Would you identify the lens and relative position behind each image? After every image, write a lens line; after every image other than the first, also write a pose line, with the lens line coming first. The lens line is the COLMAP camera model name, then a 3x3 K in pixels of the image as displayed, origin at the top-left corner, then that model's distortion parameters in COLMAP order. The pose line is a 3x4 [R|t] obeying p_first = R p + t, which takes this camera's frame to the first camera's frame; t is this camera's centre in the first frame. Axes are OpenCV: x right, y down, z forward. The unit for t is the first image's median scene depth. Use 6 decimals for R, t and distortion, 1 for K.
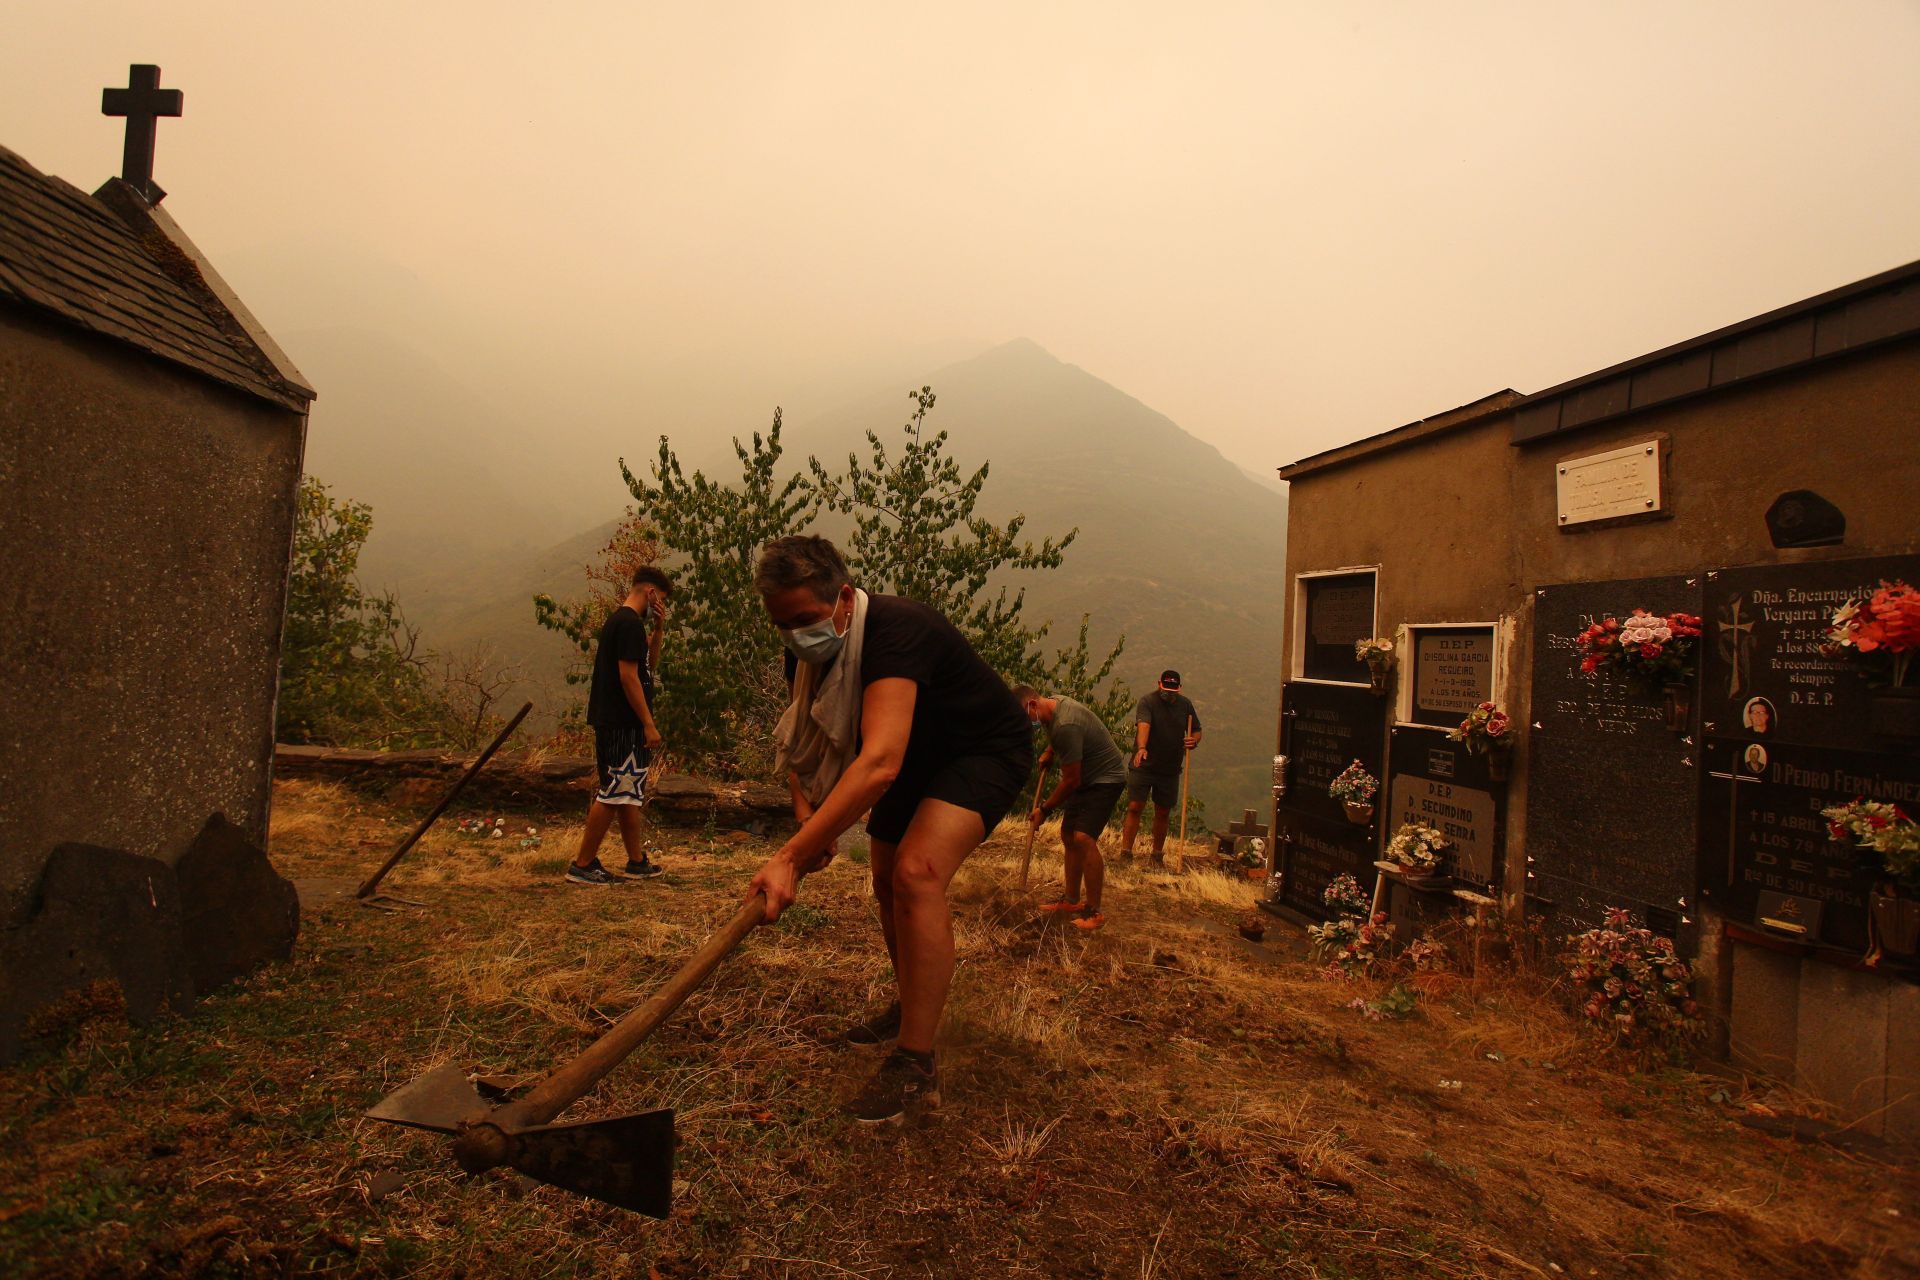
lens RADIAL K [[925.6, 0, 933.1], [0, 925.6, 631.9], [0, 0, 1]] dist [-0.074702, 0.031666]
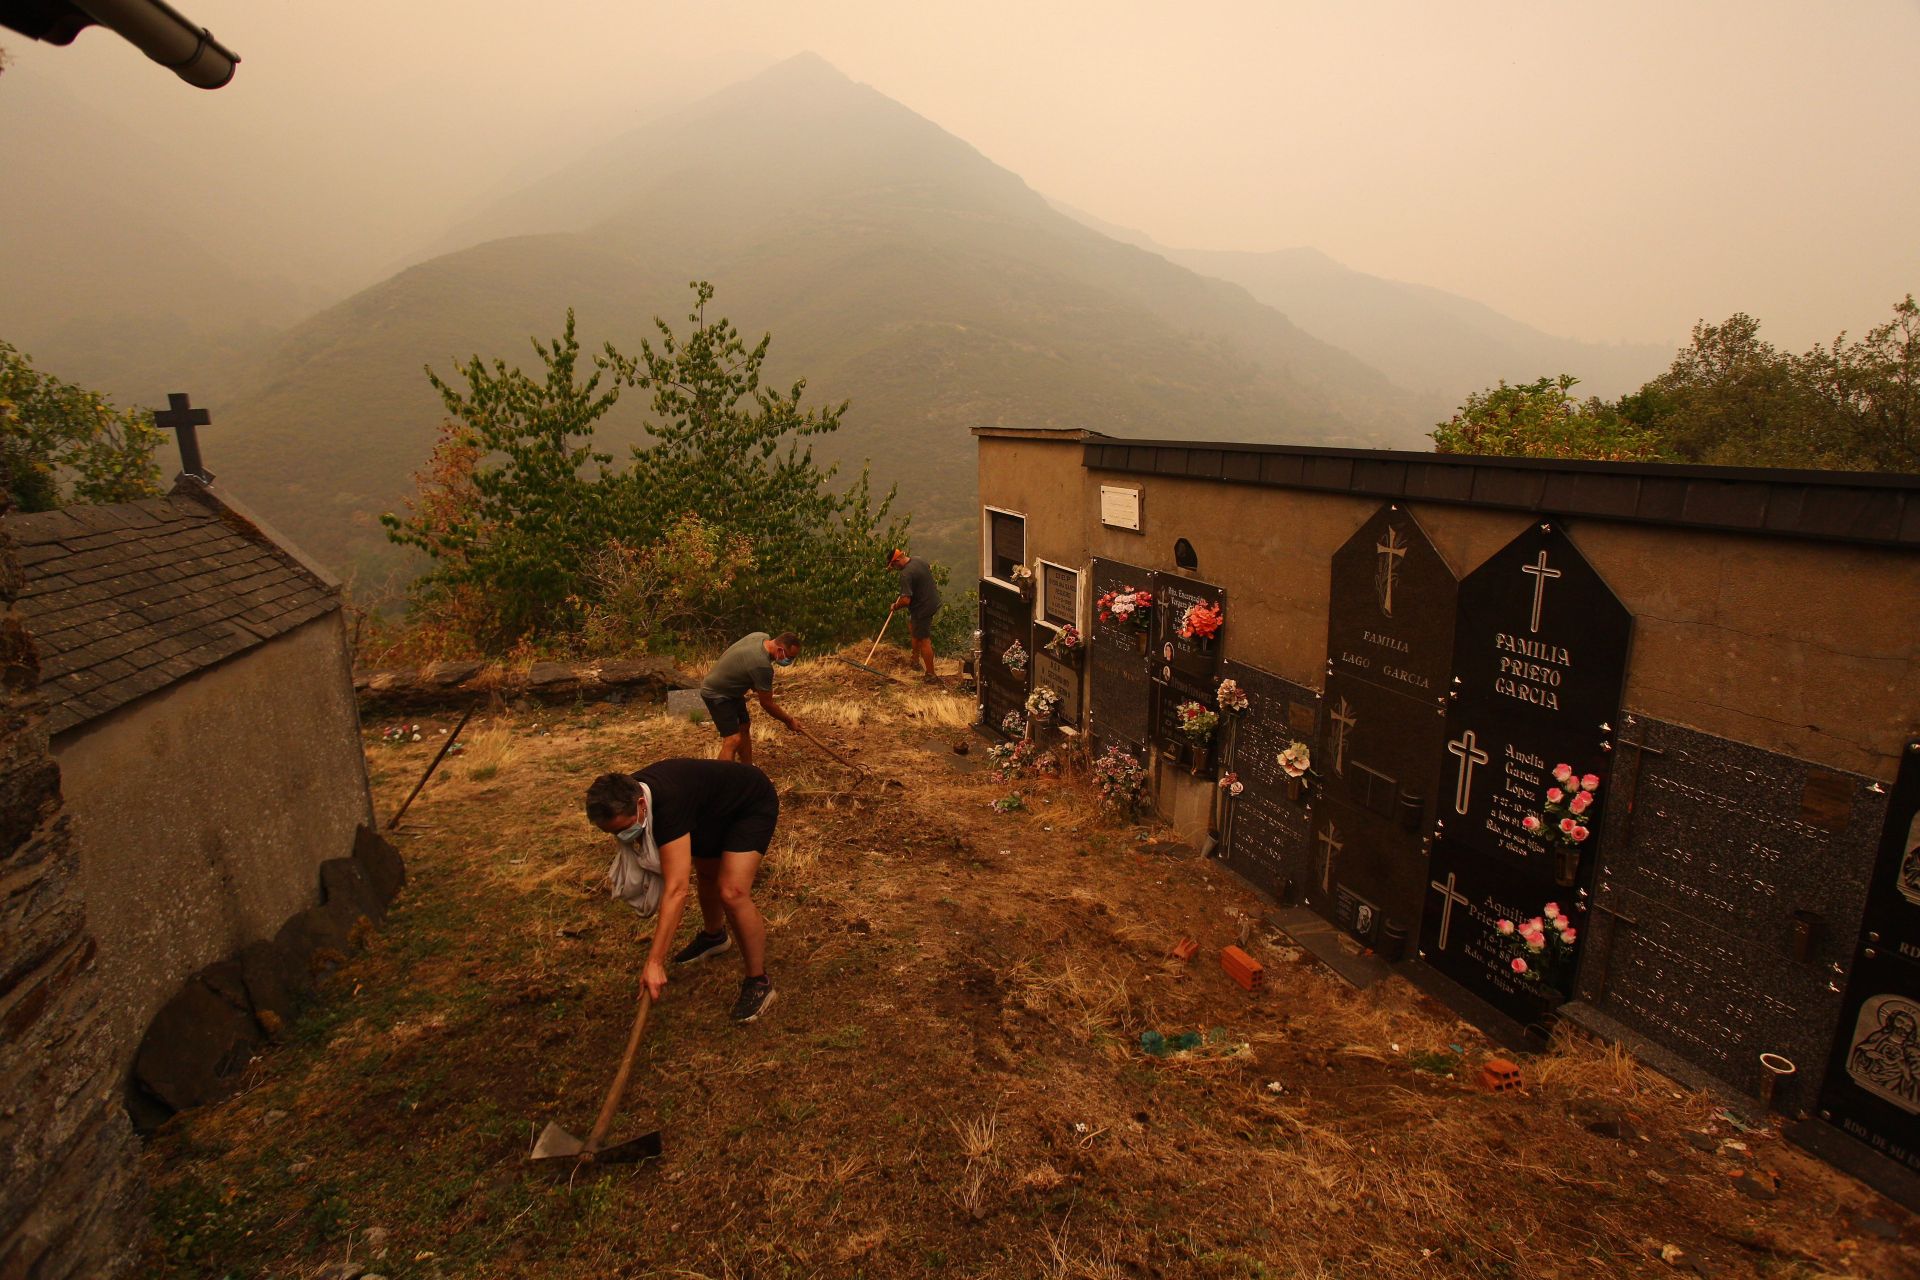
lens RADIAL K [[925.6, 0, 933.1], [0, 925.6, 631.9], [0, 0, 1]] dist [-0.074702, 0.031666]
pose [[0.978231, -0.113429, 0.173776, 0.046530], [0.063750, 0.961164, 0.268514, -0.272391], [-0.197484, -0.251590, 0.947472, -0.412293]]
